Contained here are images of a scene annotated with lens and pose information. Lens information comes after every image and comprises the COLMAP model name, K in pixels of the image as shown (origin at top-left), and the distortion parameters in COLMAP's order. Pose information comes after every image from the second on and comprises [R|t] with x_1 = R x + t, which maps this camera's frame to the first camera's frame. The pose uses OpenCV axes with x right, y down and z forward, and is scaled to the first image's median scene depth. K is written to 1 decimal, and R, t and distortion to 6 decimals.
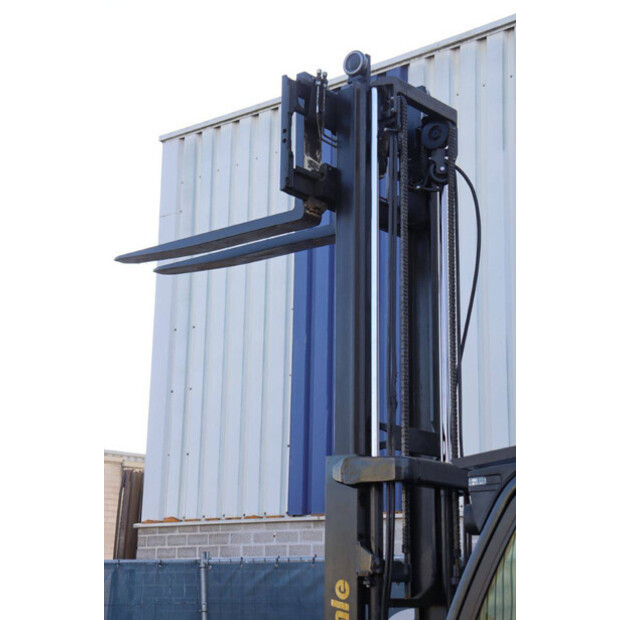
lens RADIAL K [[1173.5, 0, 316.5], [0, 1173.5, 315.6], [0, 0, 1]] dist [0.243547, 0.000000]
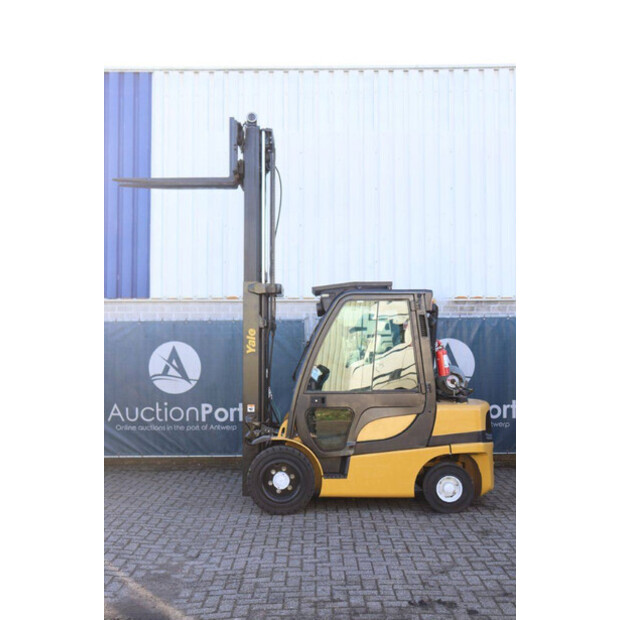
lens RADIAL K [[757.8, 0, 312.5], [0, 757.8, 311.3], [0, 0, 1]] dist [0.013726, 0.000000]
pose [[0.772245, 0.014716, 0.635155, -0.803718], [-0.134484, 0.980864, 0.140785, -0.058744], [-0.620929, -0.194139, 0.759446, -0.295457]]
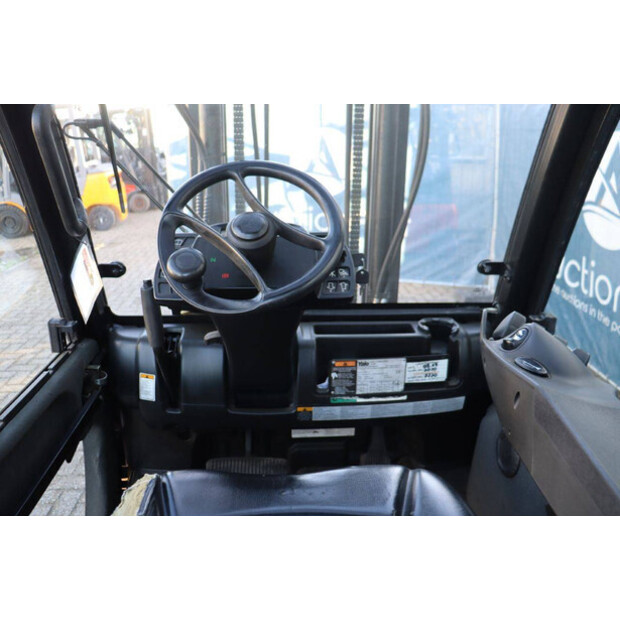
lens RADIAL K [[504.8, 0, 313.3], [0, 504.8, 307.9], [0, 0, 1]] dist [-0.117761, 0.053248]
pose [[0.677673, 0.244227, -0.693623, 0.286098], [0.169737, 0.865817, 0.470691, 0.185195], [0.715506, -0.436708, 0.545287, 0.703583]]
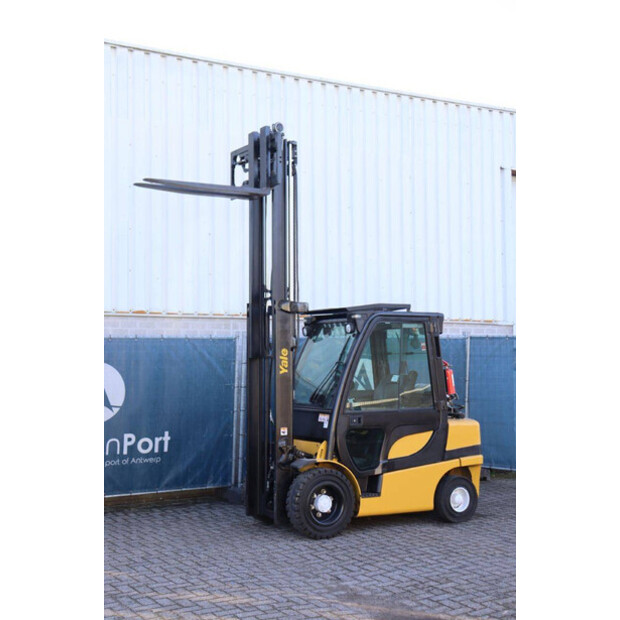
lens RADIAL K [[927.7, 0, 306.8], [0, 927.7, 312.4], [0, 0, 1]] dist [0.127999, 0.000000]
pose [[0.349762, 0.038692, 0.936039, -1.552644], [-0.206351, 0.977790, 0.036688, 0.056210], [-0.913830, -0.205984, 0.349978, 0.241992]]
